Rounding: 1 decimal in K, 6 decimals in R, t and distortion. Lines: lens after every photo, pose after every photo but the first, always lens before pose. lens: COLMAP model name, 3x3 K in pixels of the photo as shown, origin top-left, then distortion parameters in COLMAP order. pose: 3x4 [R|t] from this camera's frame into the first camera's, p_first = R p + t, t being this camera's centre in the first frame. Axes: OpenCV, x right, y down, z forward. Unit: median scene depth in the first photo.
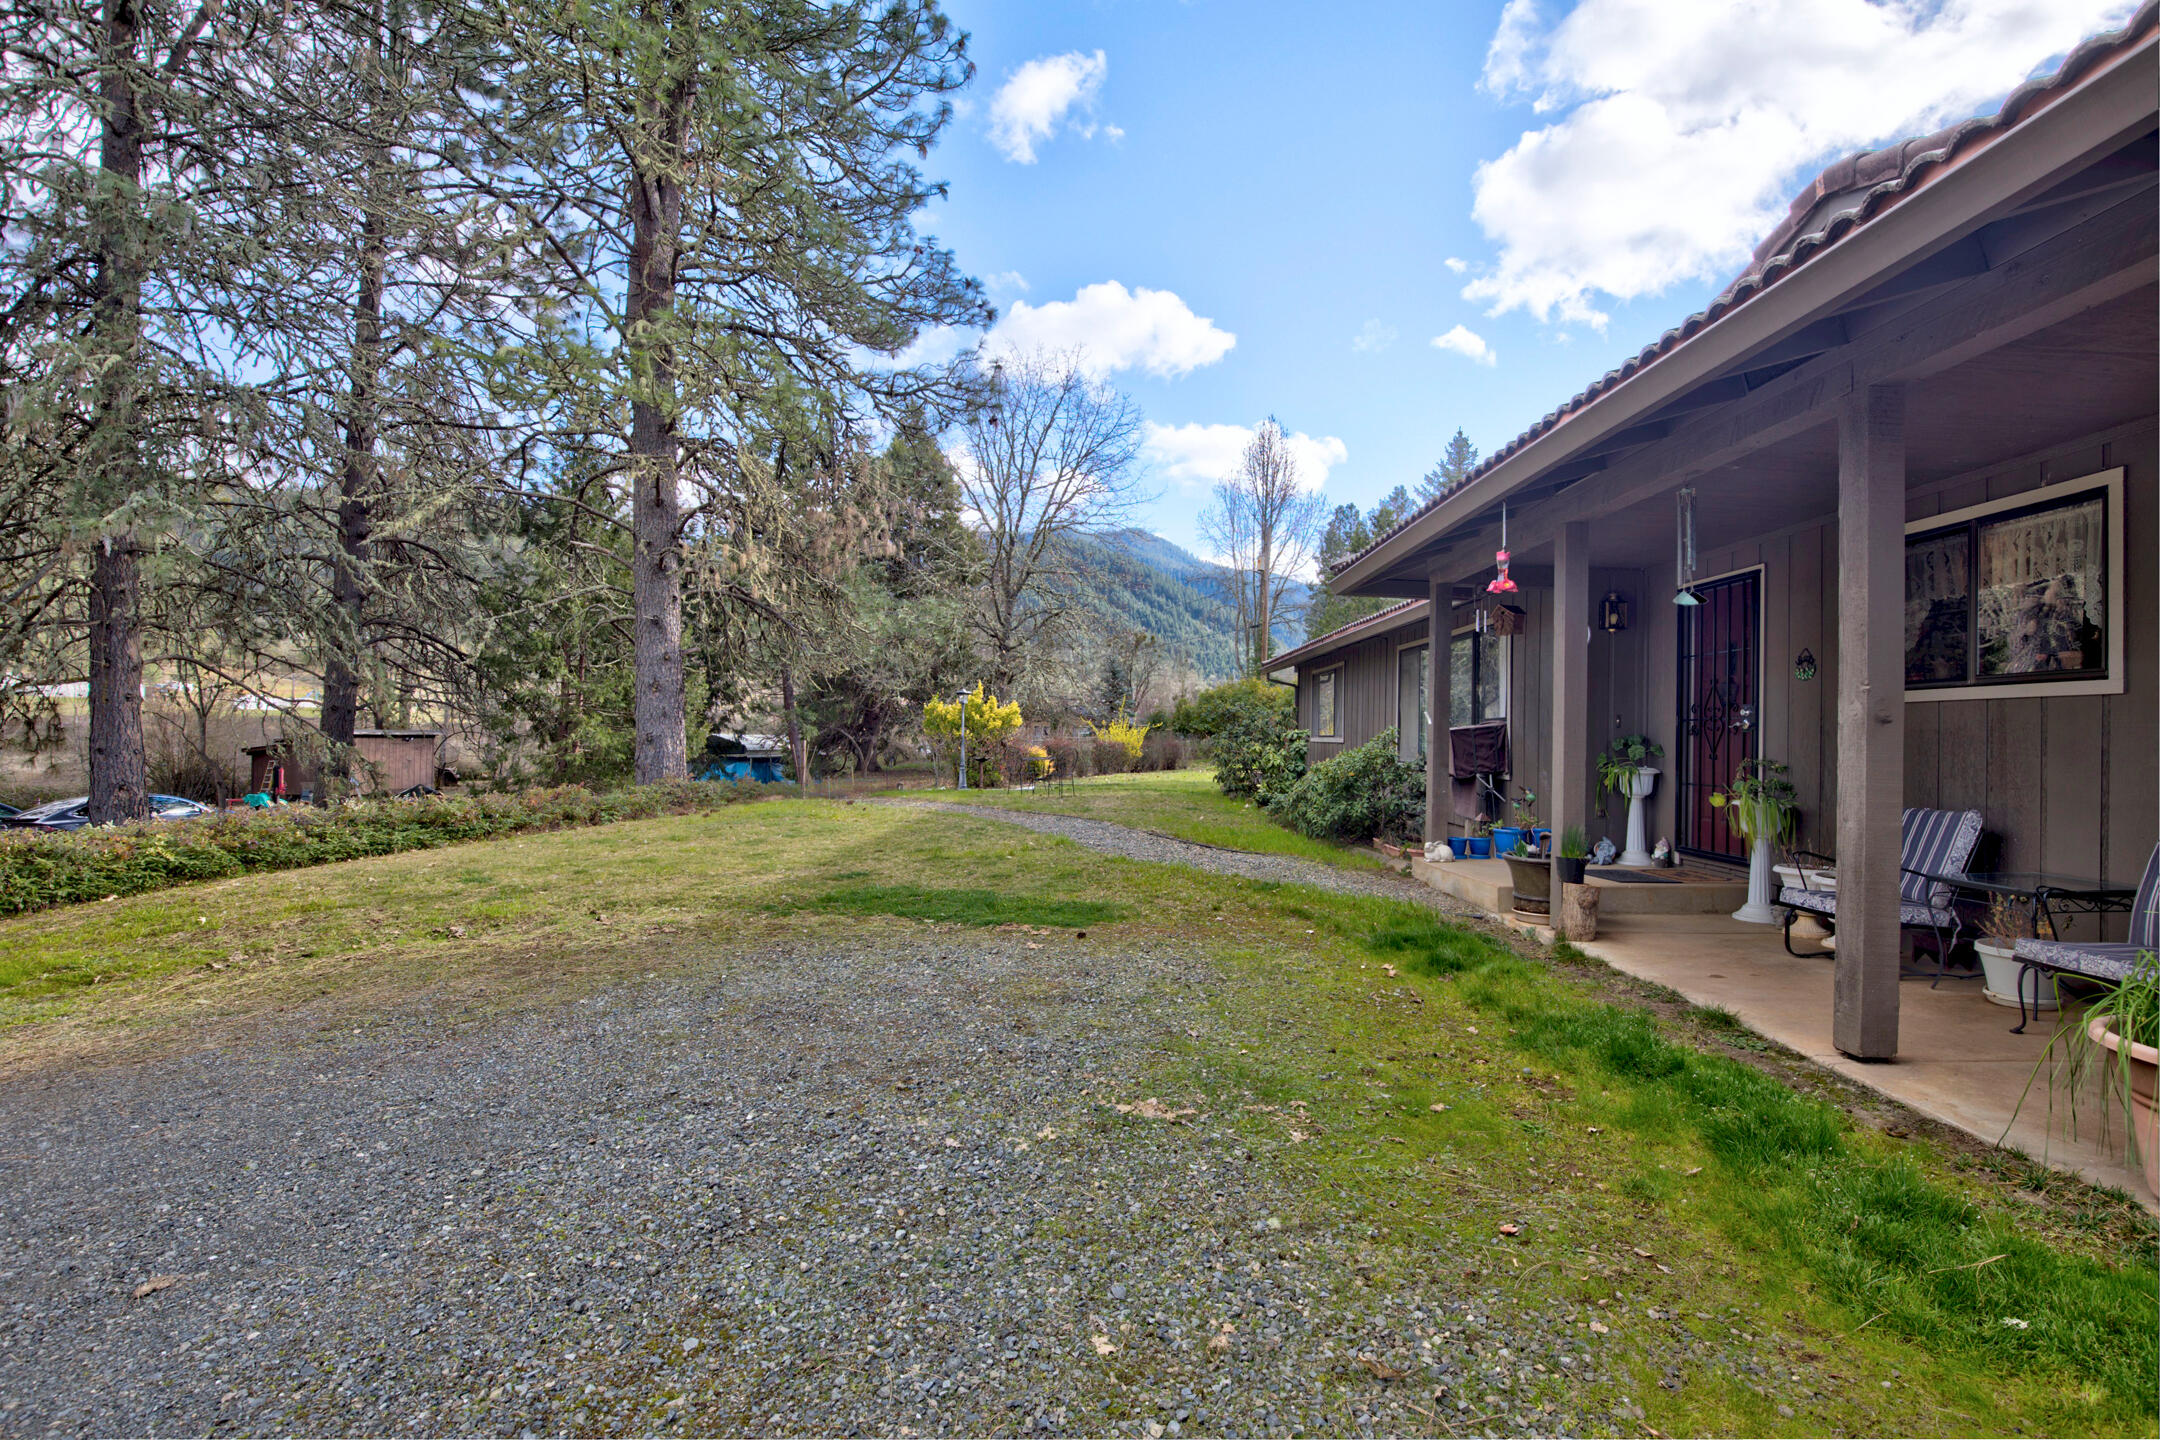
lens RADIAL K [[1032.9, 0, 1080.0], [0, 1032.9, 720.0], [0, 0, 1]] dist [-0.042157, 0.000973]
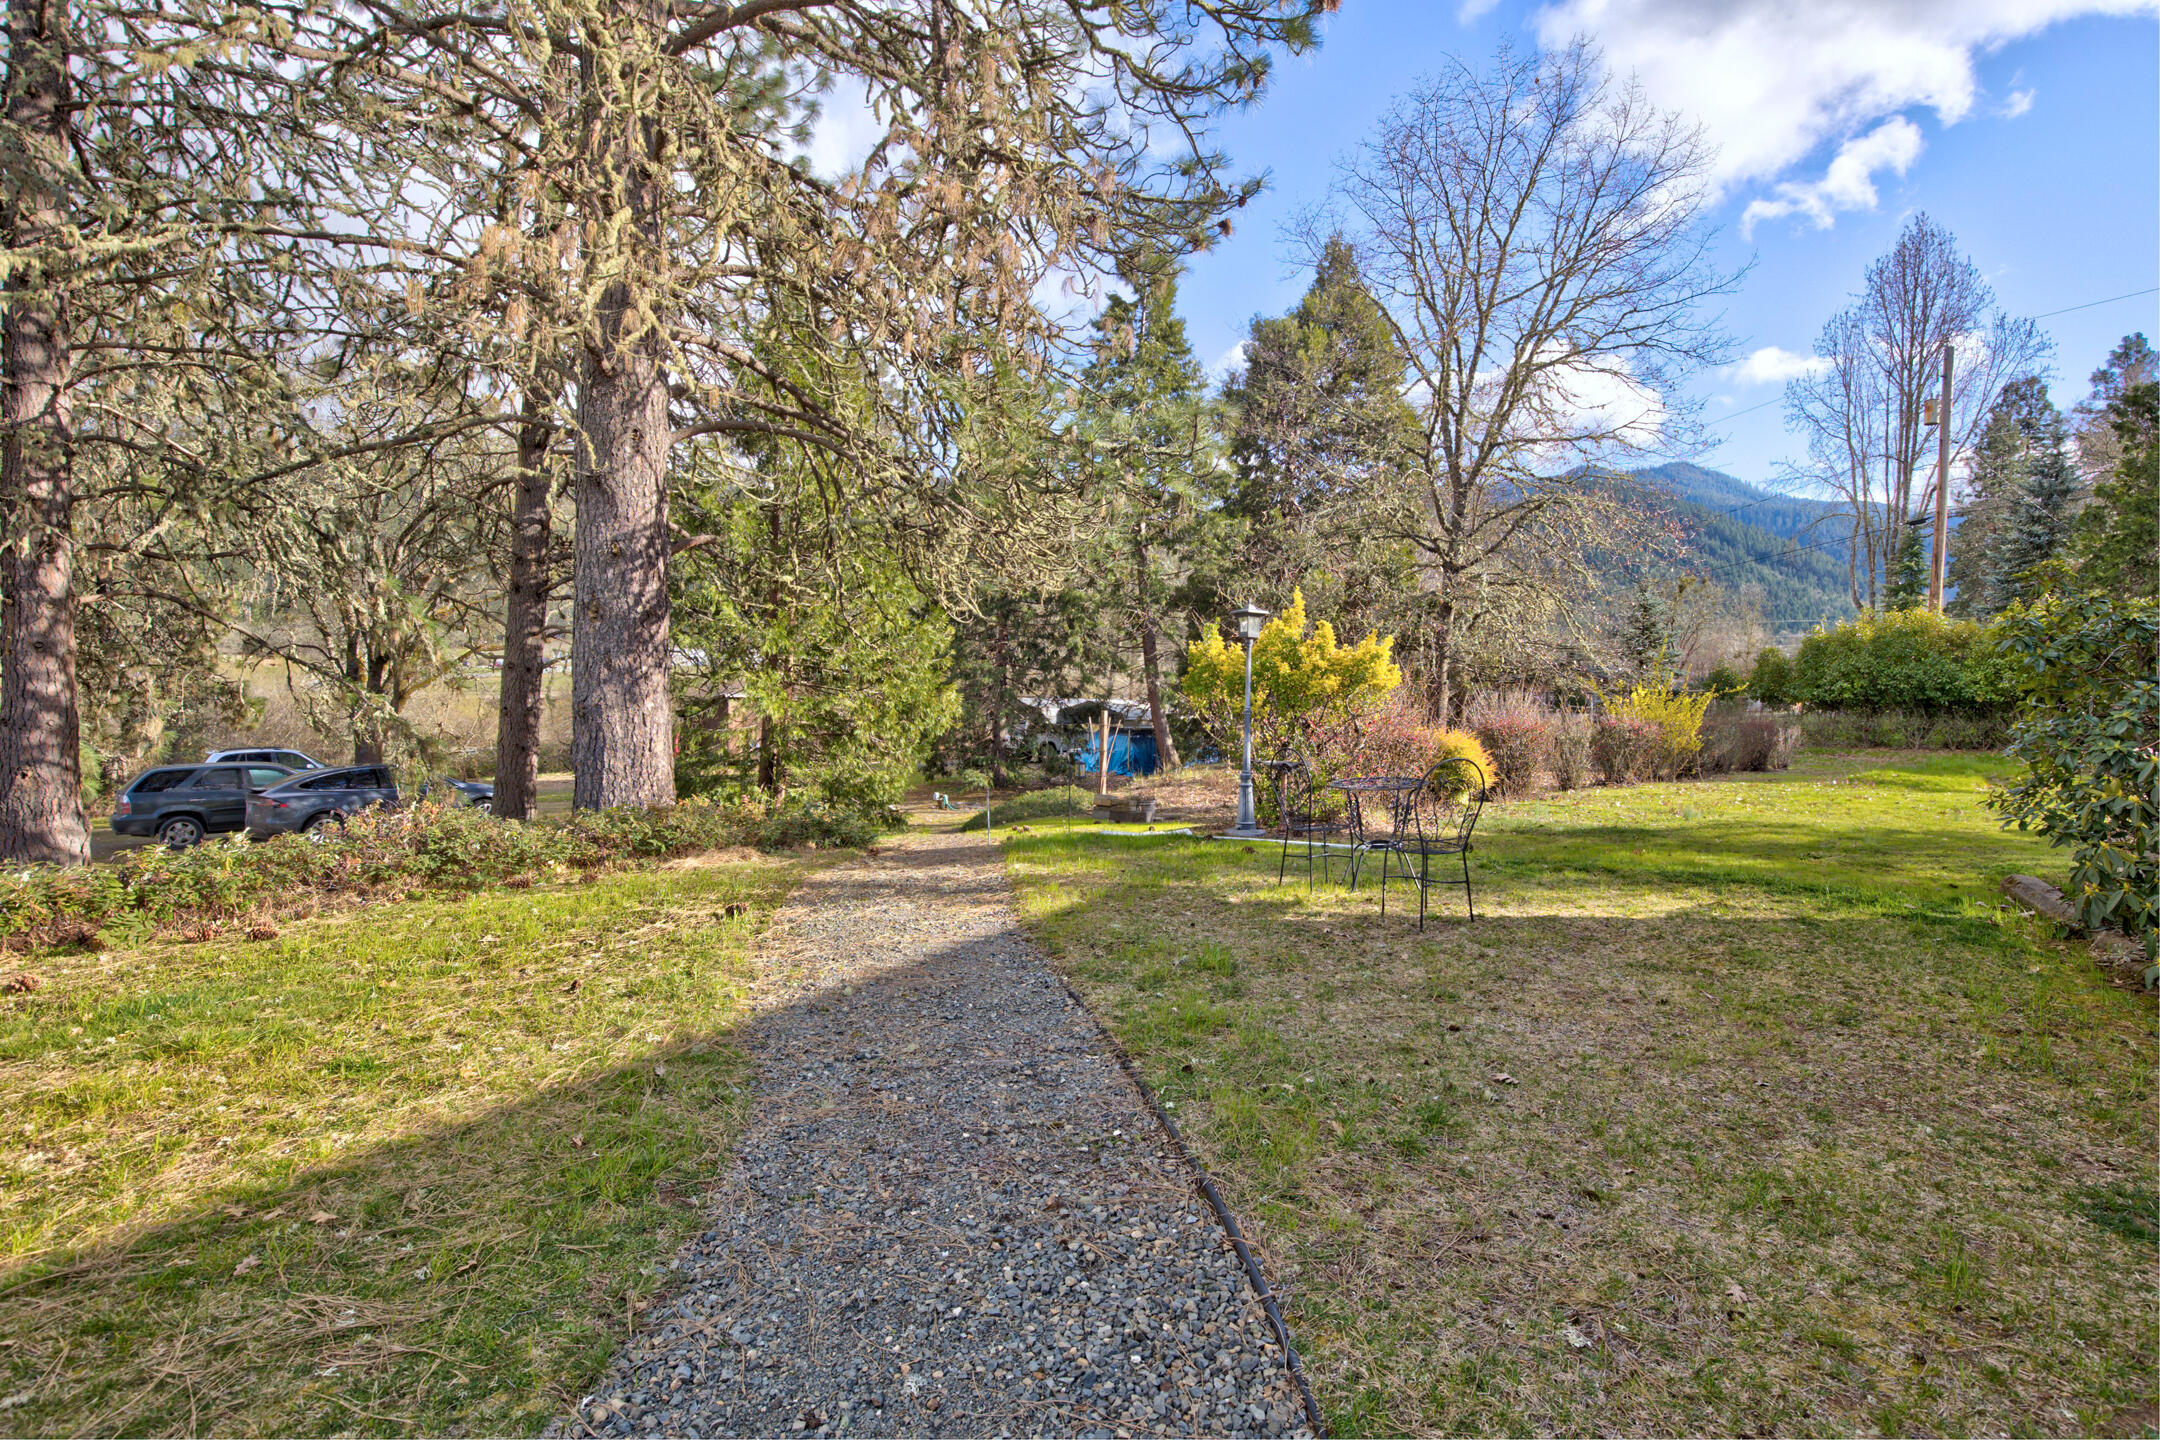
lens RADIAL K [[999.9, 0, 1080.0], [0, 999.9, 720.0], [0, 0, 1]] dist [-0.025834, 0.000712]
pose [[0.883491, 0.016546, -0.468156, 0.013932], [-0.000233, 0.999391, 0.034881, 0.002741], [0.468449, -0.030708, 0.882957, 0.340166]]
